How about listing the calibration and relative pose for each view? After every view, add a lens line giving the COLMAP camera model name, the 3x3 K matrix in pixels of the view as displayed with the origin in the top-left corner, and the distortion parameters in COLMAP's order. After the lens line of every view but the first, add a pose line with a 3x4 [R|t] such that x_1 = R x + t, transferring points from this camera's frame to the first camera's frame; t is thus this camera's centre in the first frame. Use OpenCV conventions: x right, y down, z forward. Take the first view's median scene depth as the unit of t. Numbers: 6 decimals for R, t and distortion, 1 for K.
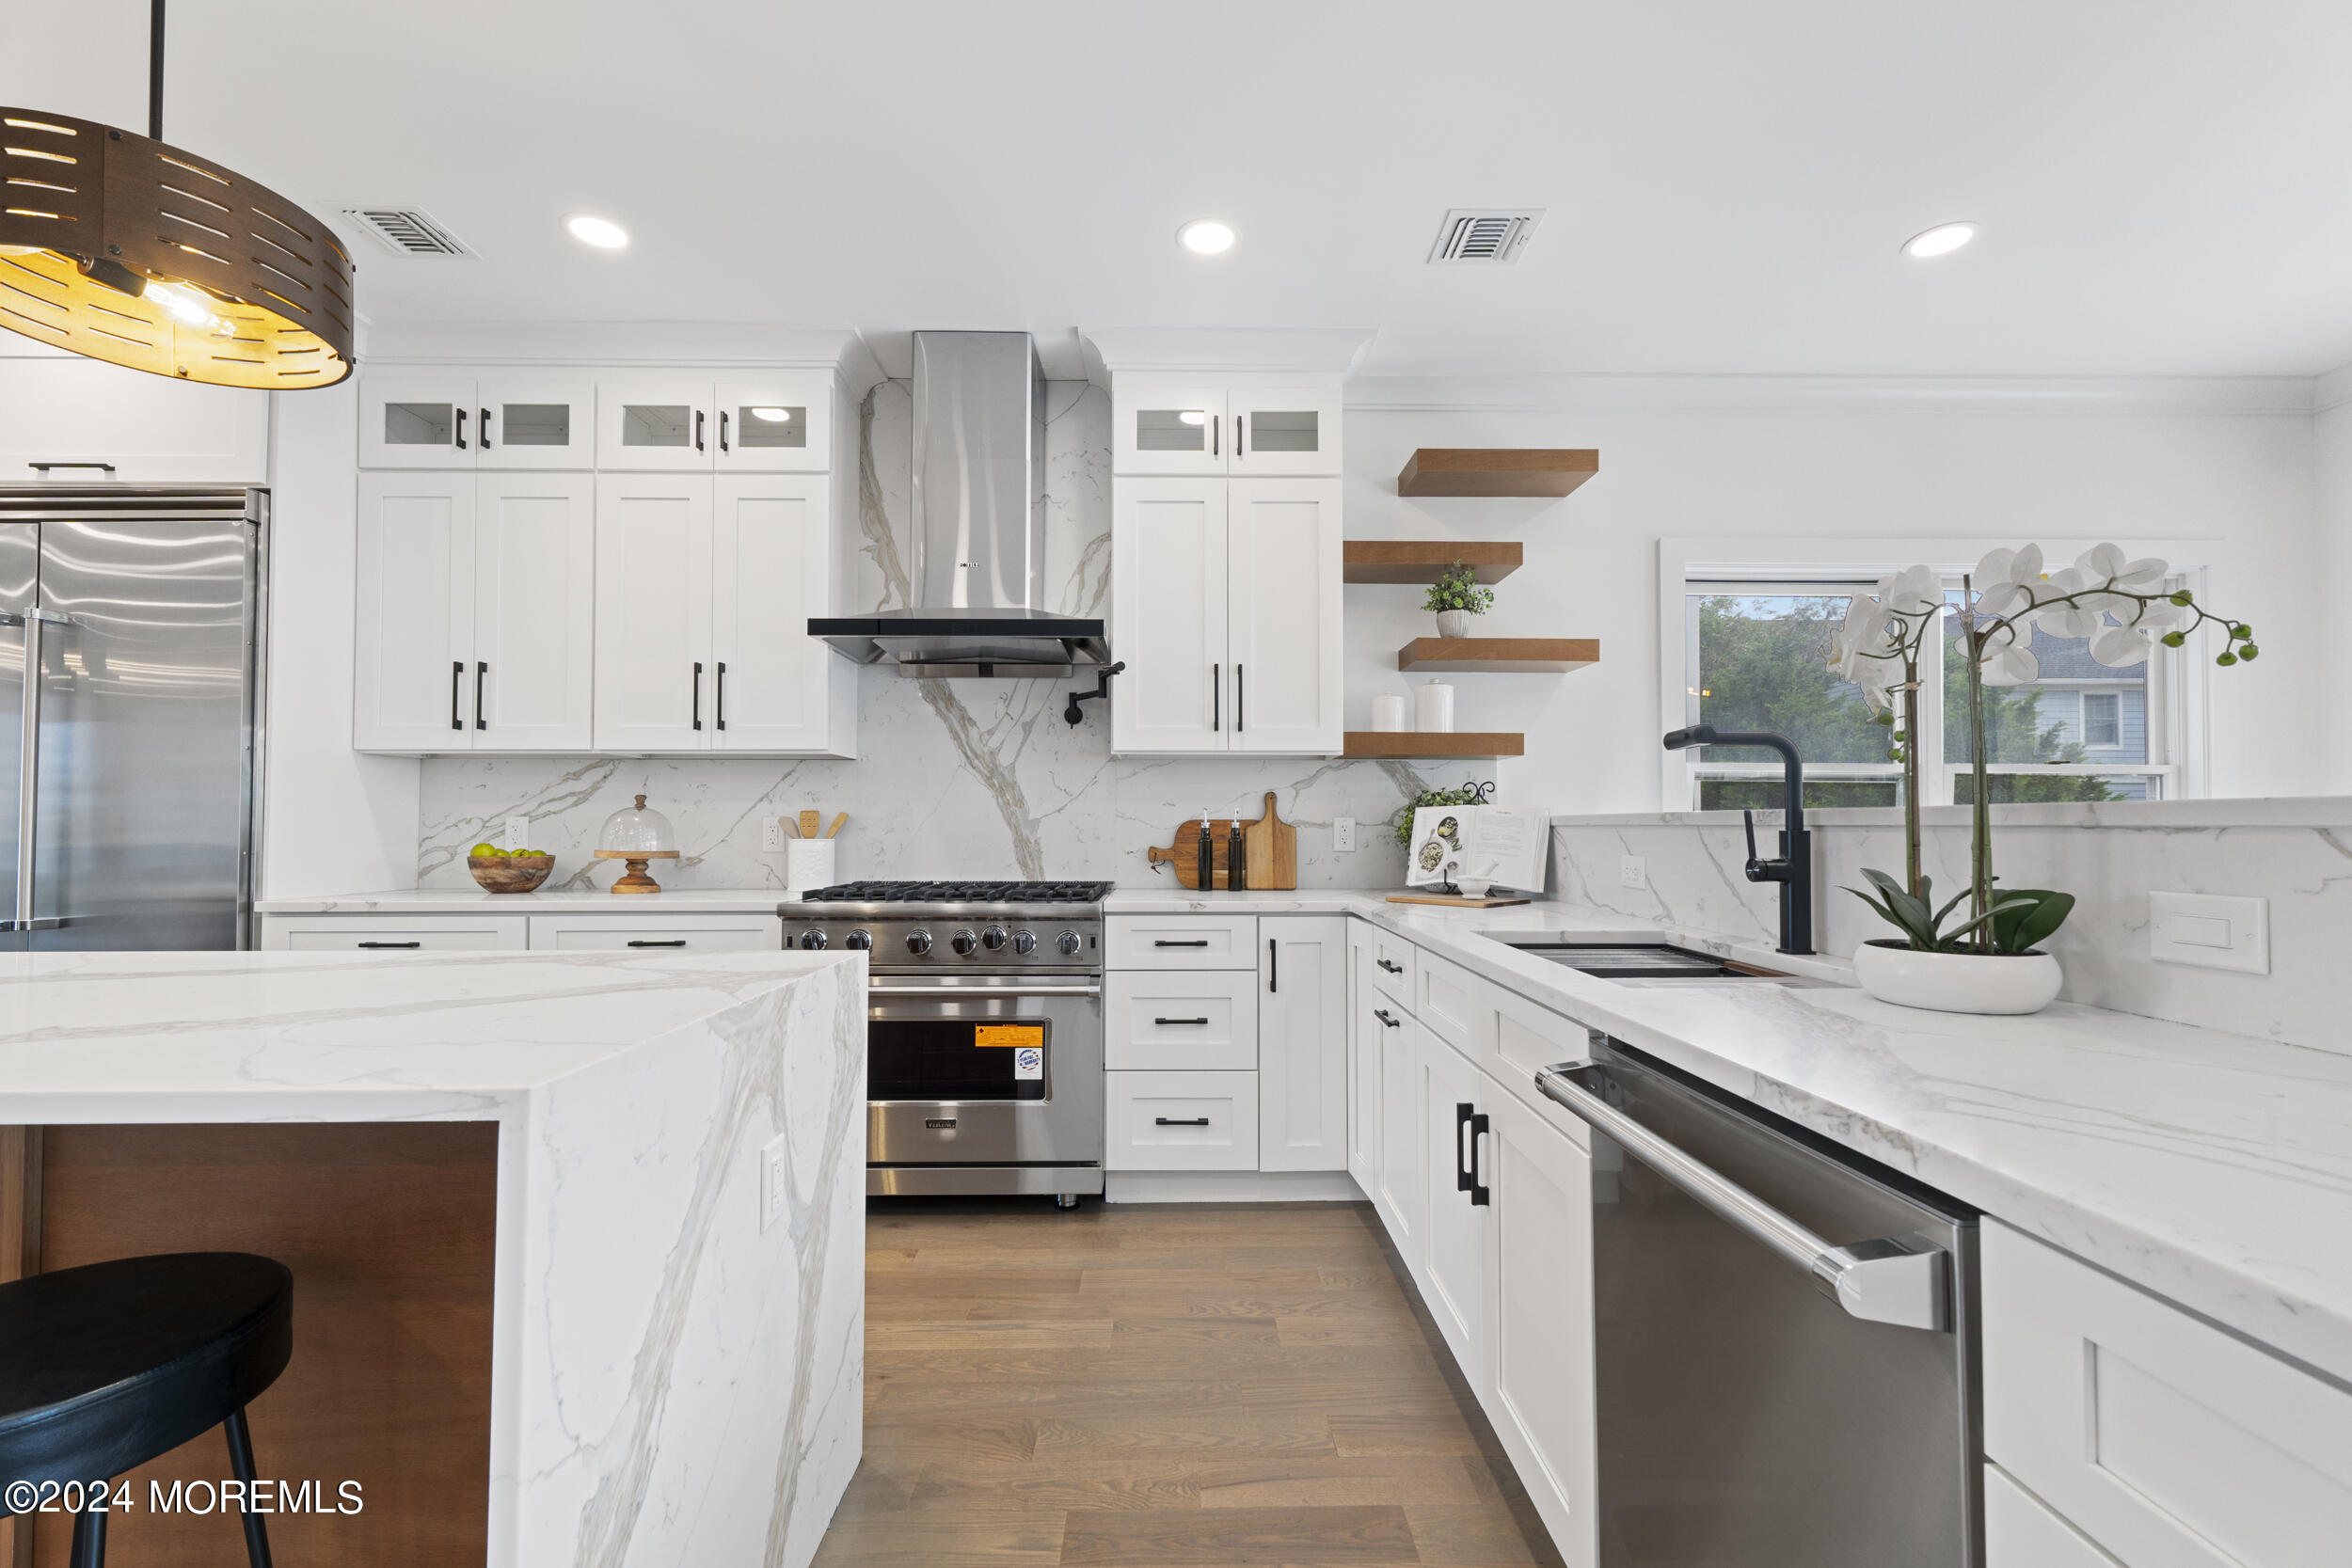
lens RADIAL K [[1032.2, 0, 1173.4], [0, 1032.2, 803.3], [0, 0, 1]] dist [0.000890, 0.000474]
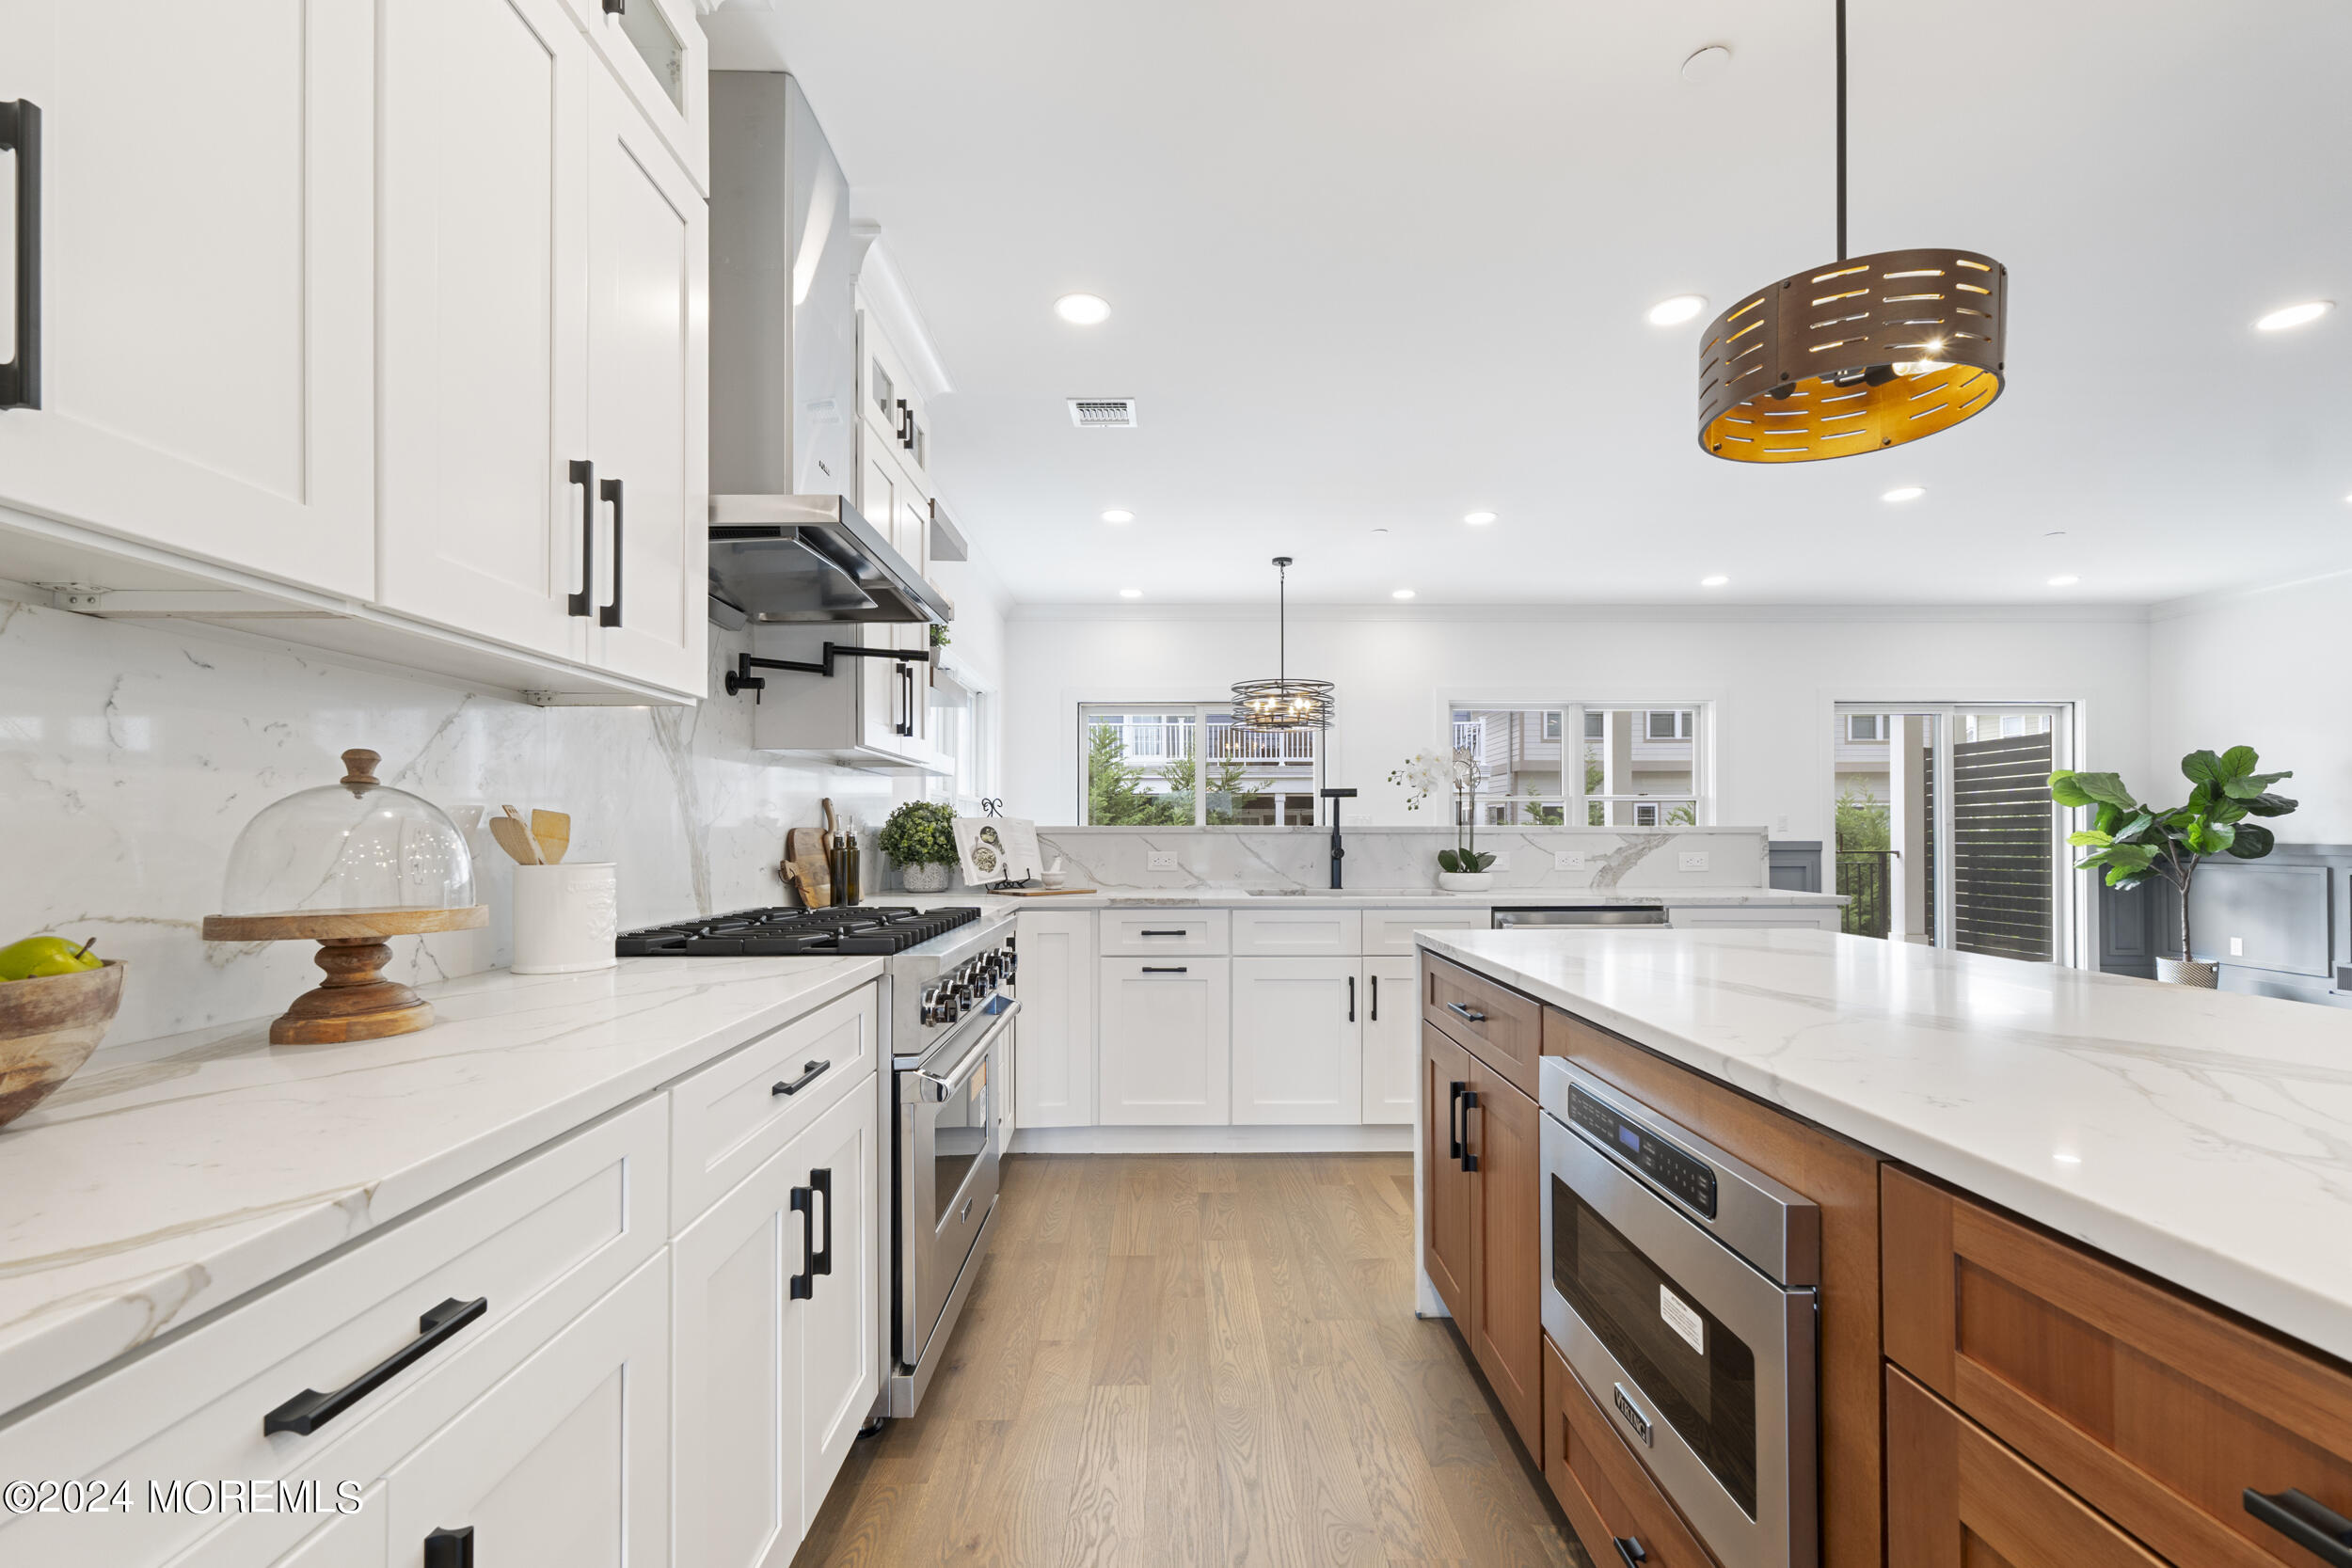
lens RADIAL K [[1000.5, 0, 1225.3], [0, 1000.5, 826.6], [0, 0, 1]] dist [0.000084, -0.000011]
pose [[-0.047549, 0.005337, 0.998855, -0.863859], [-0.021785, 0.999742, -0.006379, 0.013564], [-0.998631, -0.022064, -0.047420, 0.725613]]
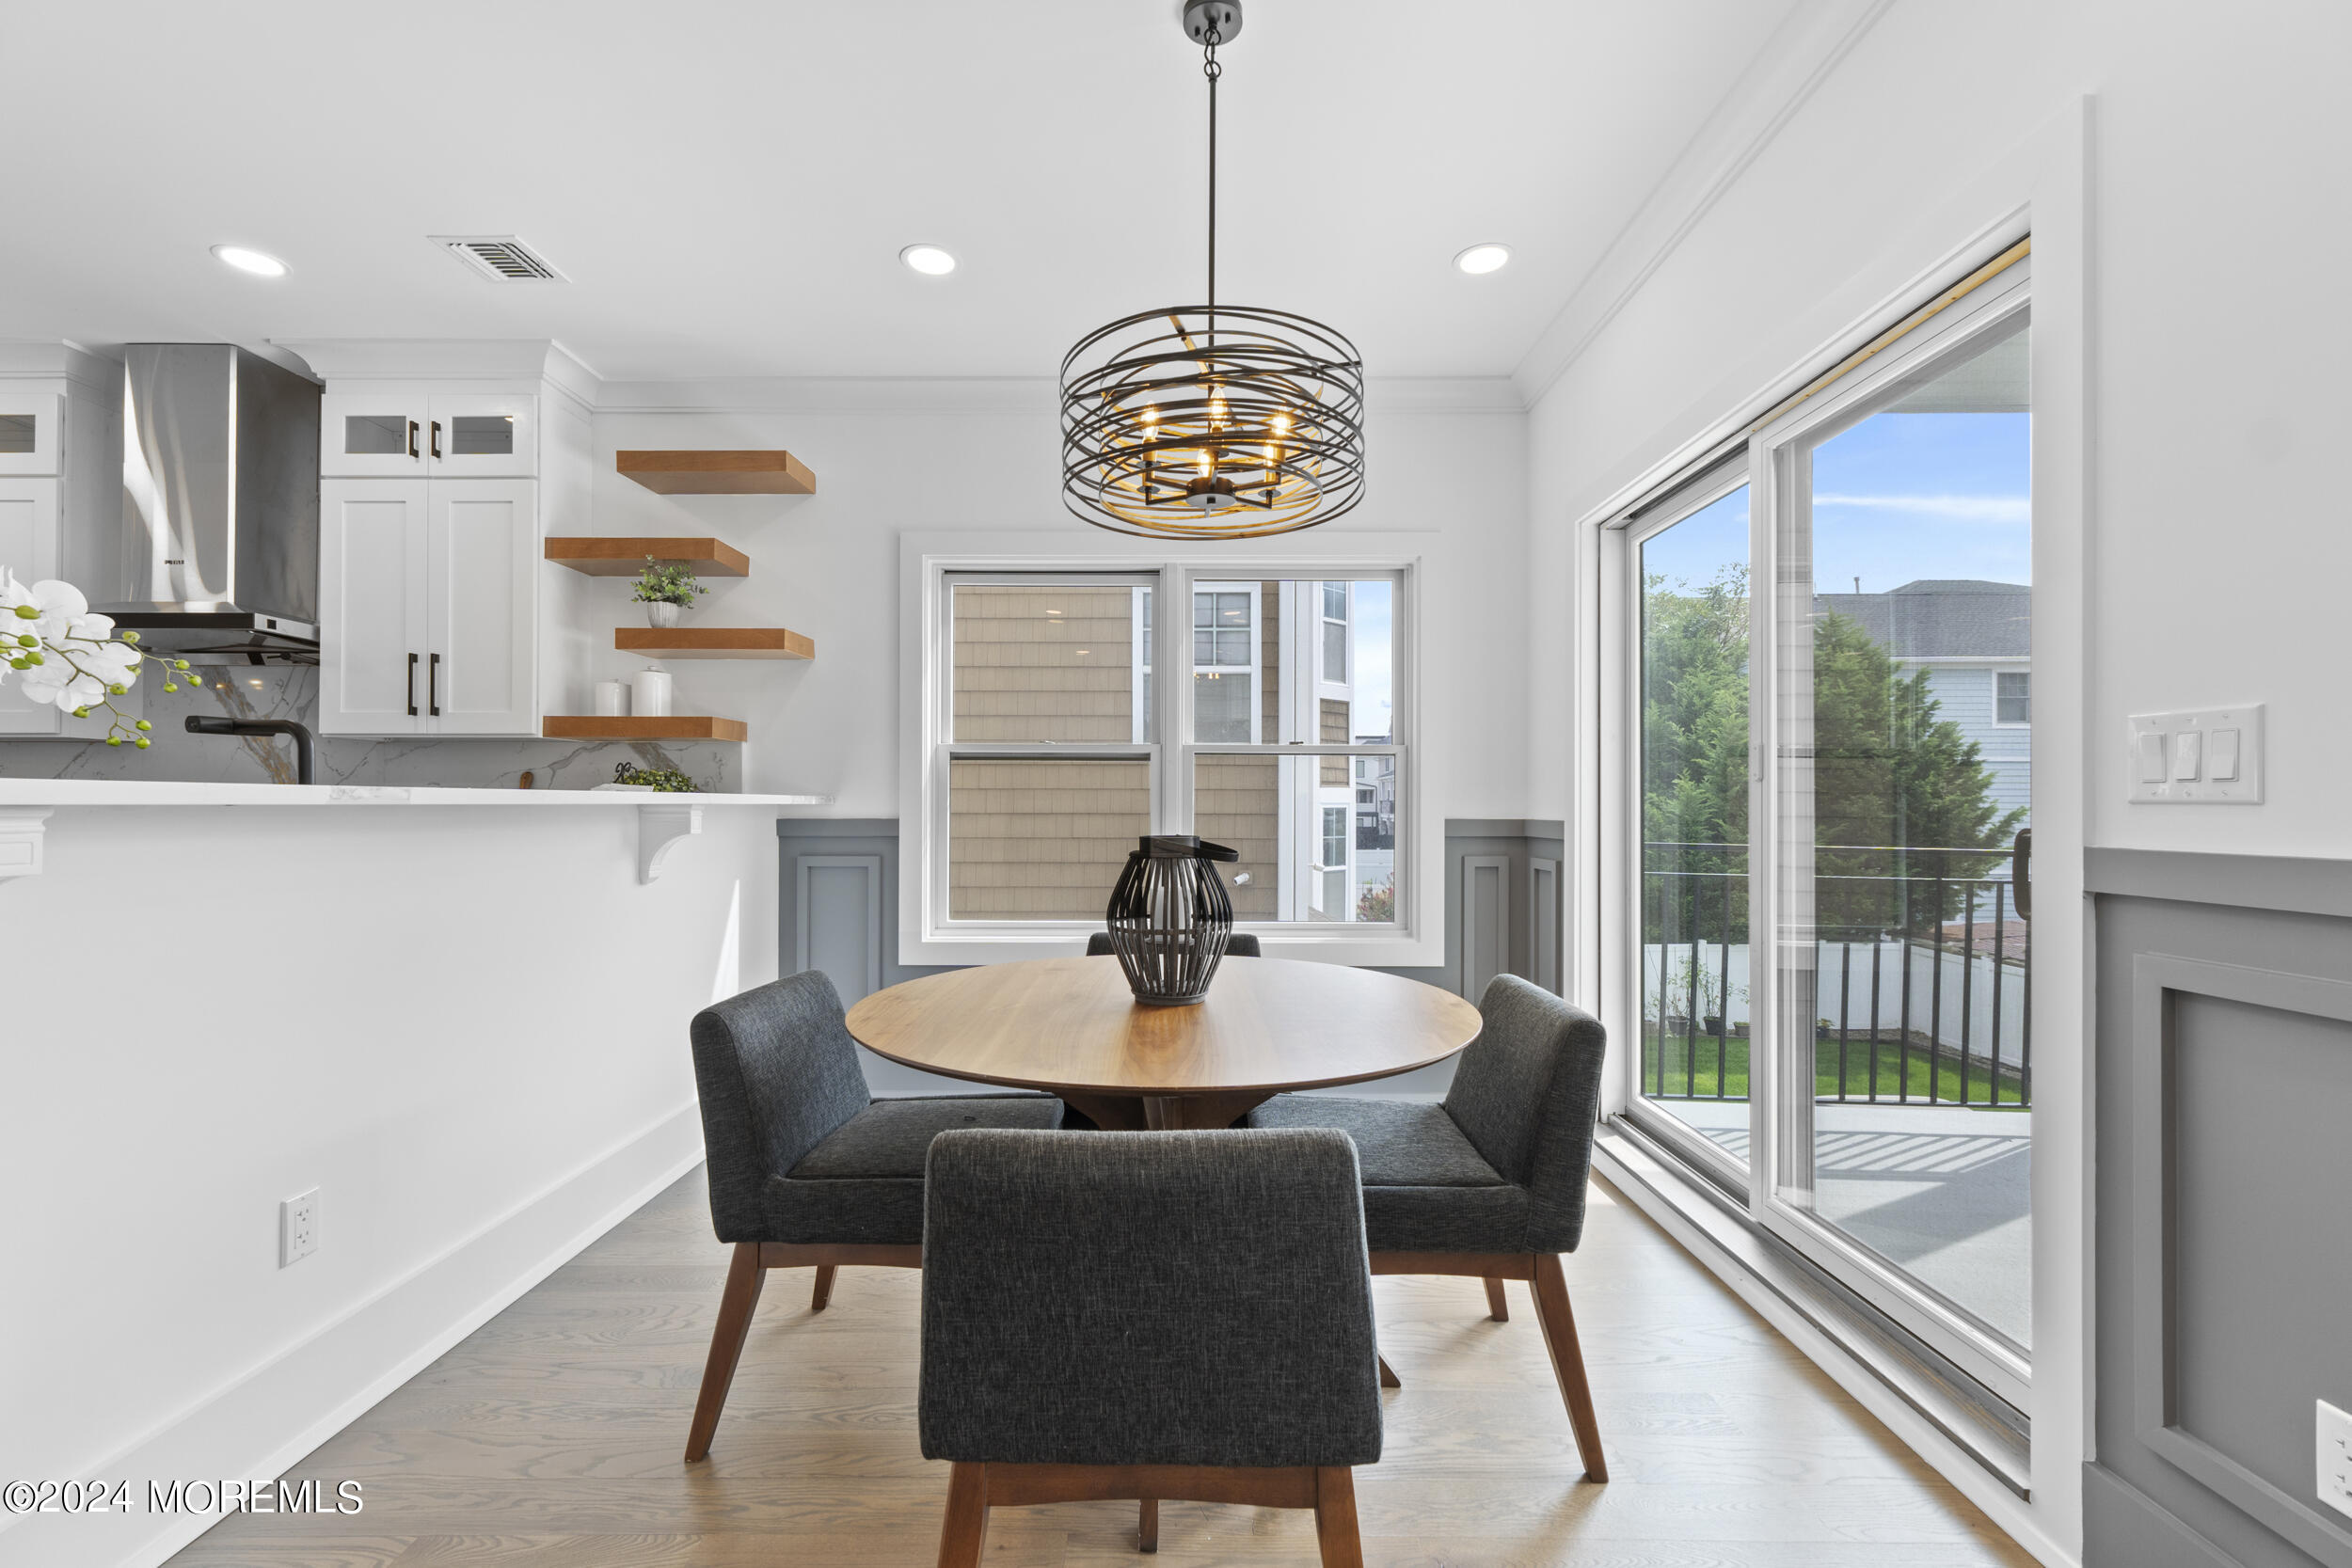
lens RADIAL K [[960.7, 0, 1173.9], [0, 960.7, 798.4], [0, 0, 1]] dist [0.000708, 0.000175]
pose [[0.999580, 0.003627, -0.028761, 0.851884], [-0.003236, 0.999902, 0.013604, 0.000183], [0.028808, -0.013505, 0.999494, 0.020243]]
